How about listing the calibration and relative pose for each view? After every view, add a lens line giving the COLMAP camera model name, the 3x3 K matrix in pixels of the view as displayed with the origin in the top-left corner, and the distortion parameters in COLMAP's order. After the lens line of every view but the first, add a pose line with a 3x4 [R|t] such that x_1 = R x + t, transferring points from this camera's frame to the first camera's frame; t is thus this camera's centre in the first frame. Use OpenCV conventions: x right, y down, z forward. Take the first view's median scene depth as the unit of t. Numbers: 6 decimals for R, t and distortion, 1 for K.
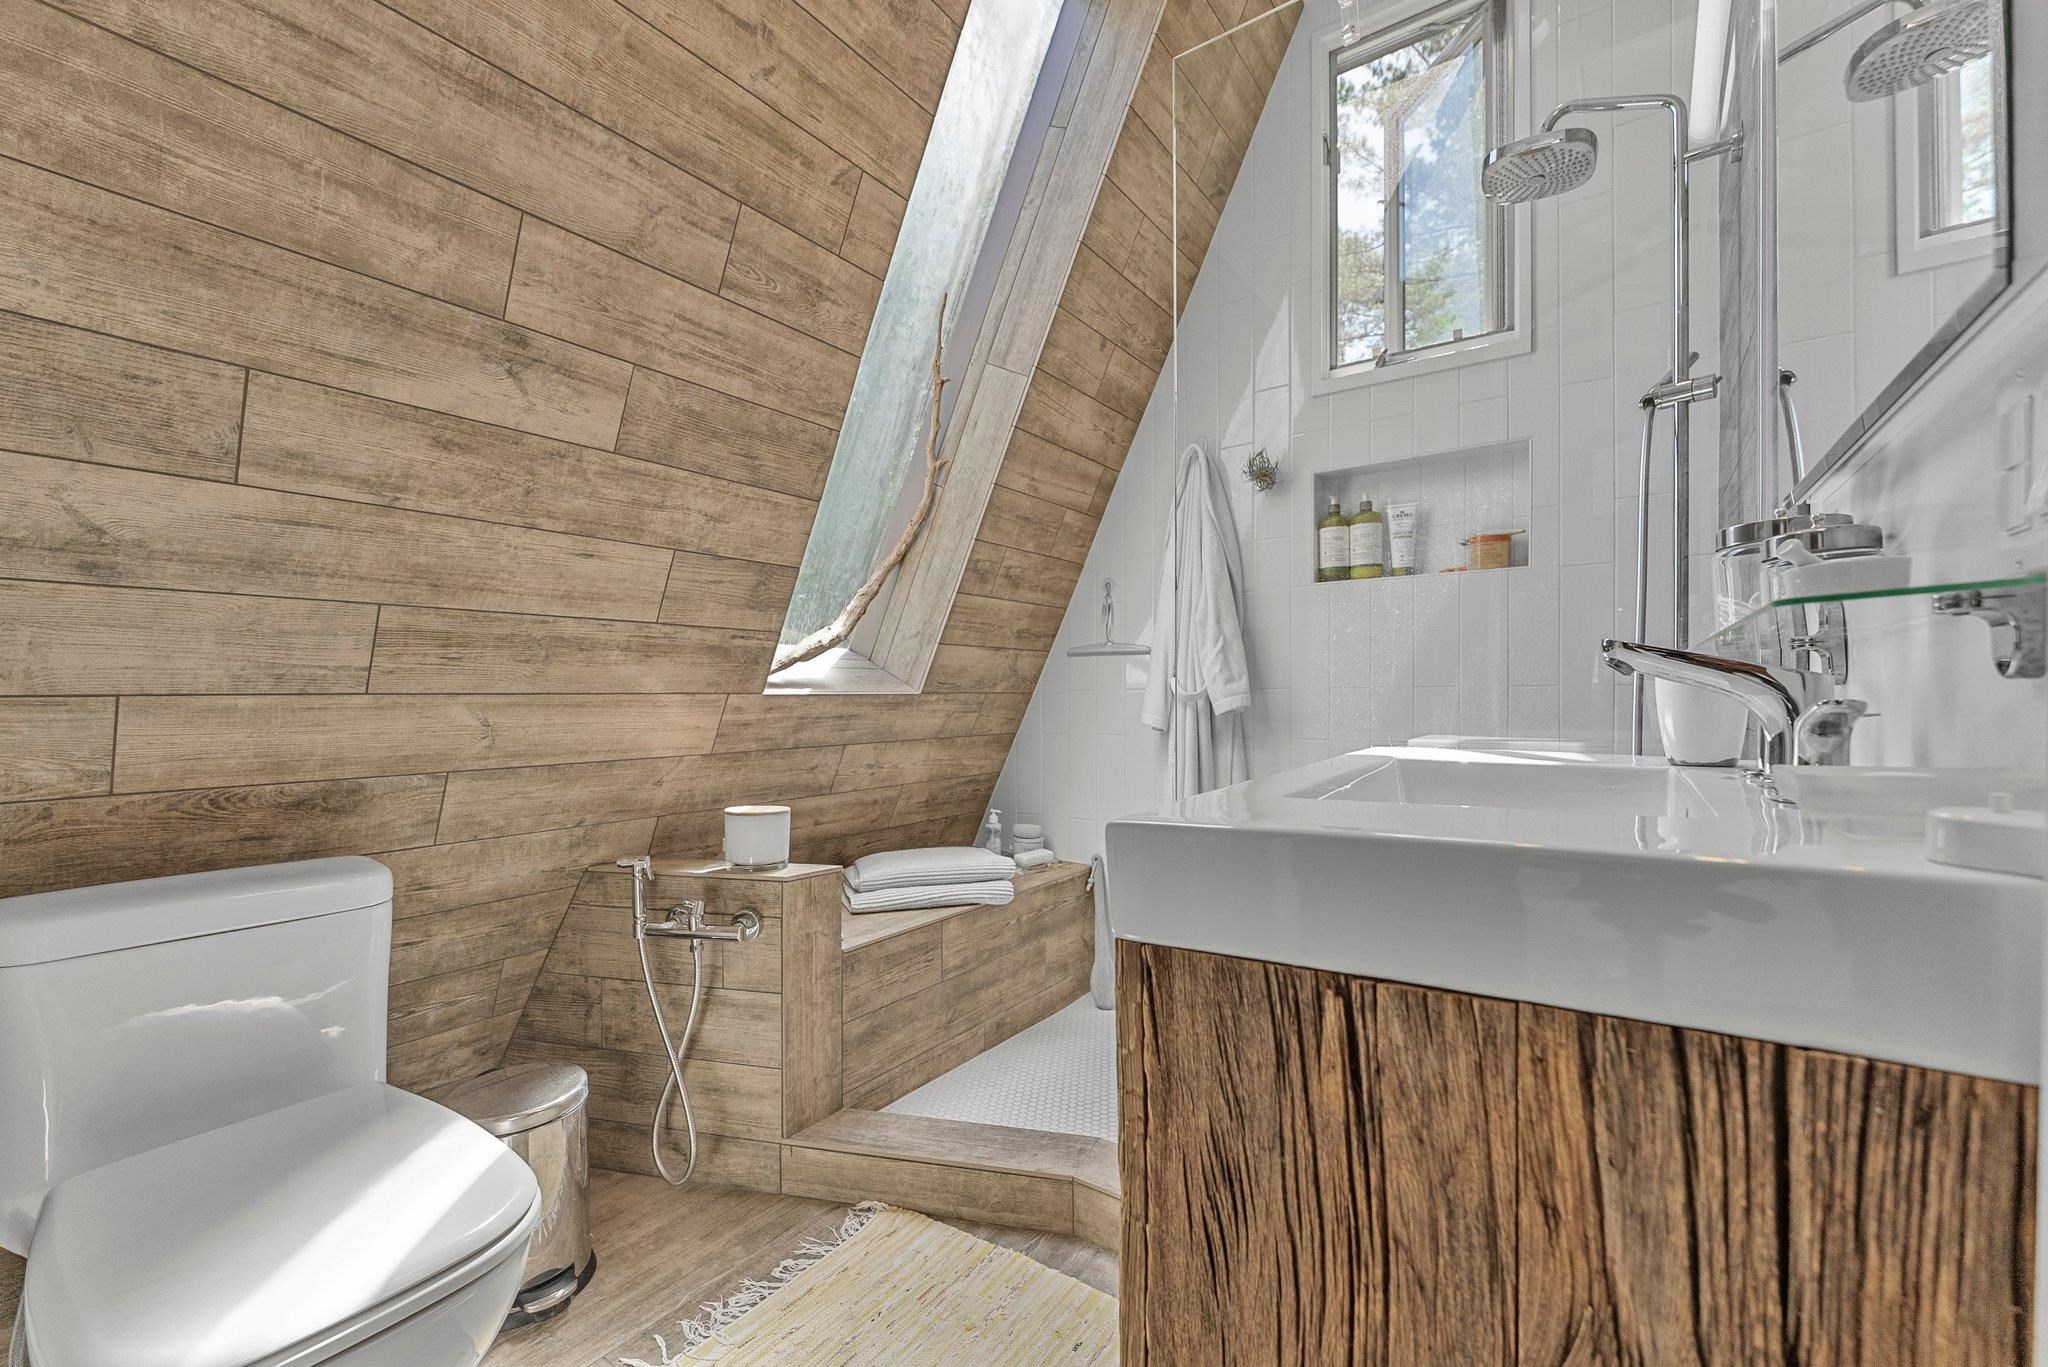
lens RADIAL K [[834.1, 0, 1031.9], [0, 834.1, 699.4], [0, 0, 1]] dist [-0.004736, 0.000129]
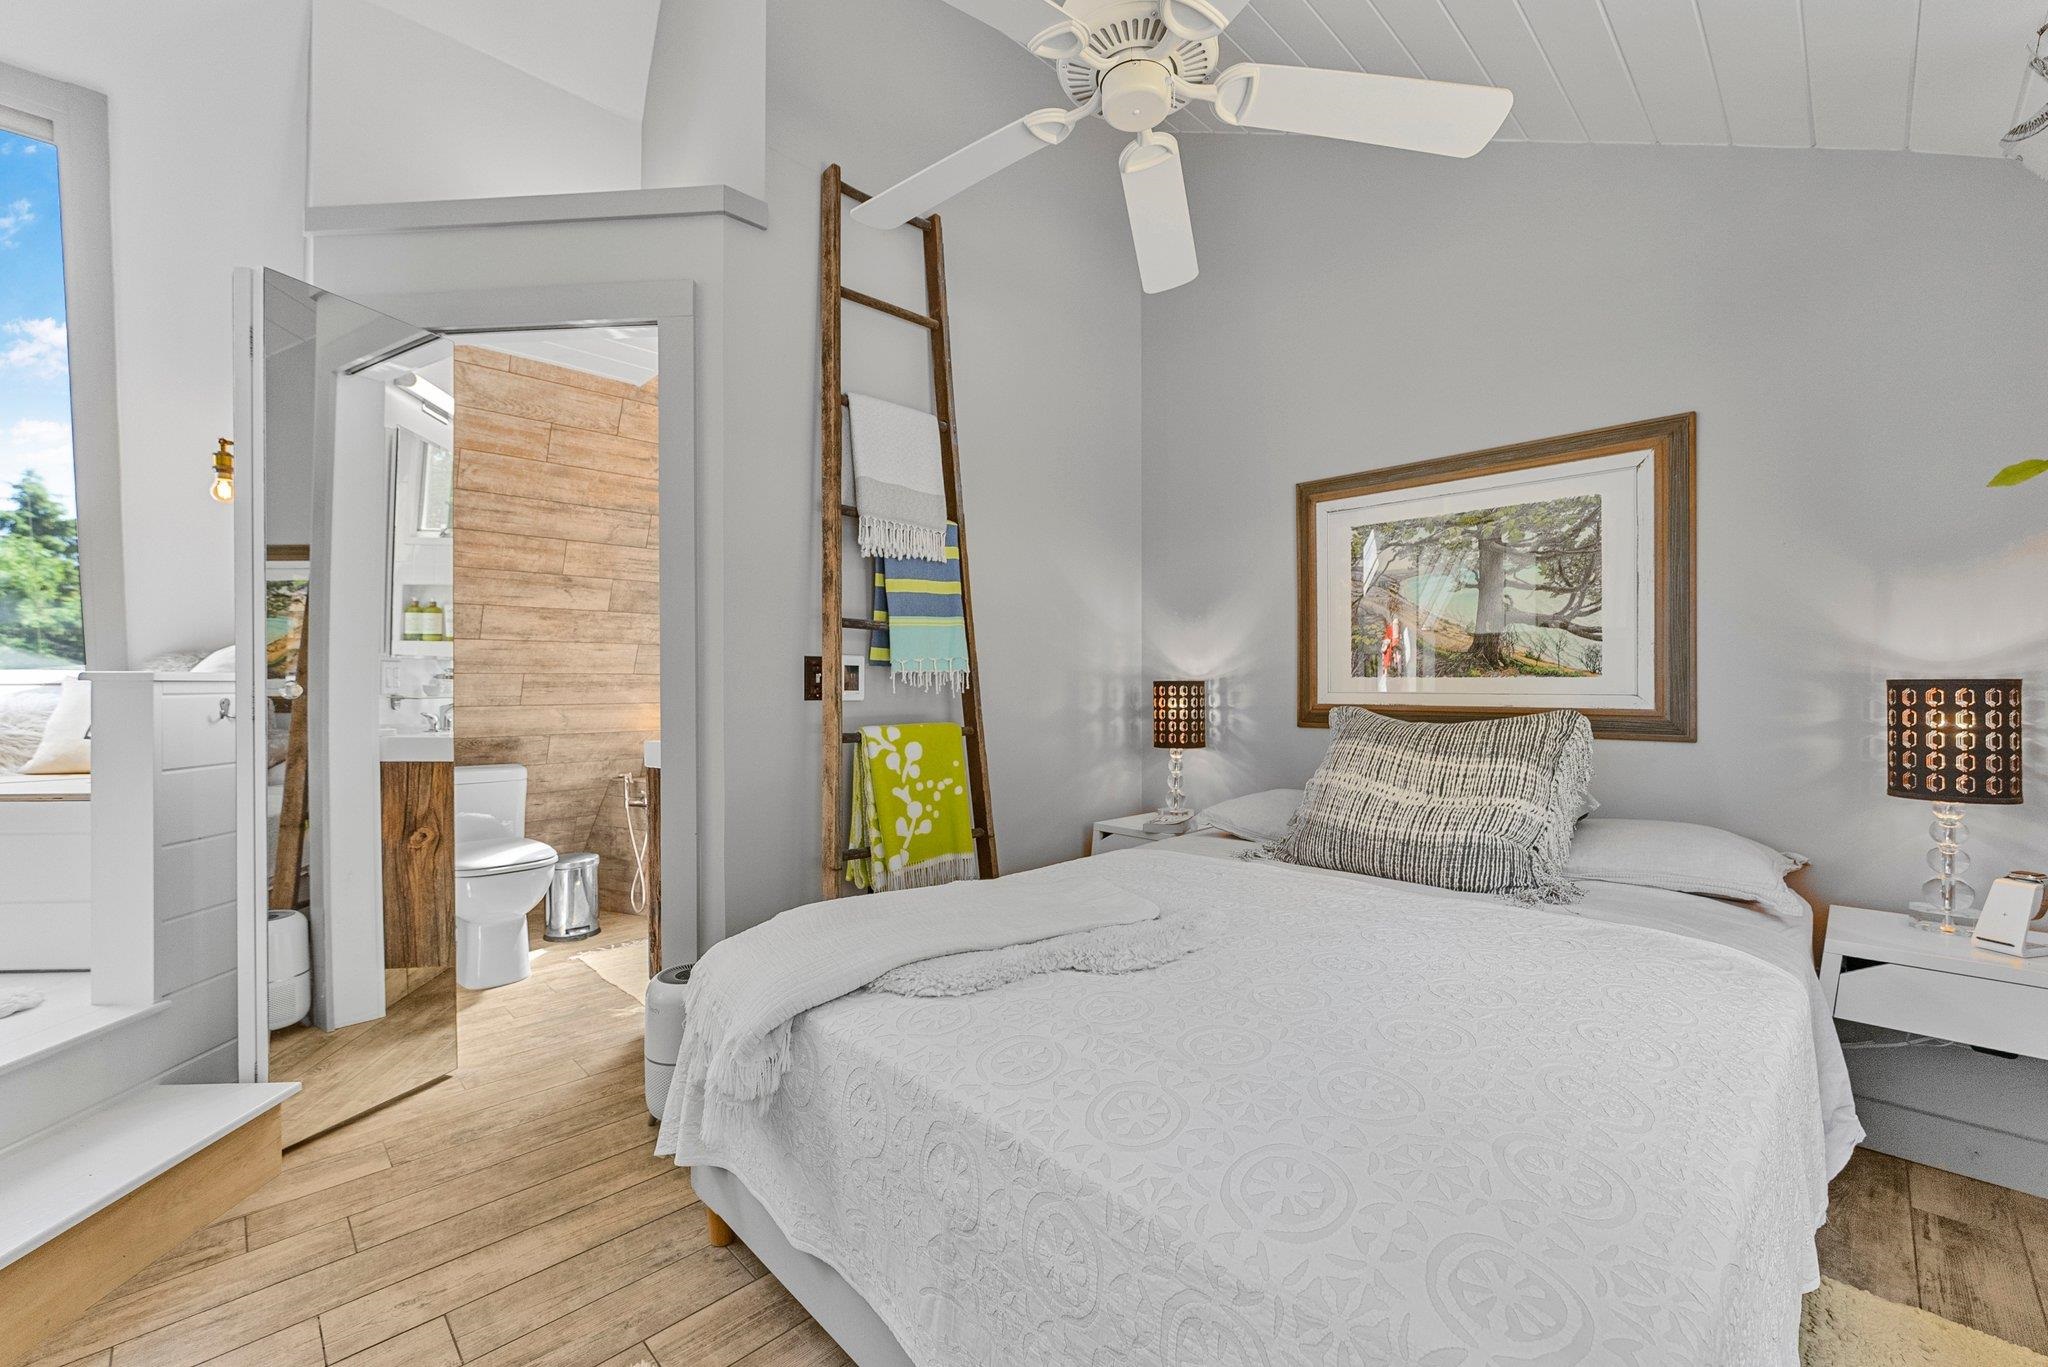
lens RADIAL K [[834.1, 0, 1022.0], [0, 834.1, 677.8], [0, 0, 1]] dist [-0.004736, 0.000129]
pose [[0.983059, 0.006288, -0.183182, 1.272261], [-0.008015, 0.999930, -0.008688, -0.083022], [0.183115, 0.010009, 0.983041, -1.337204]]
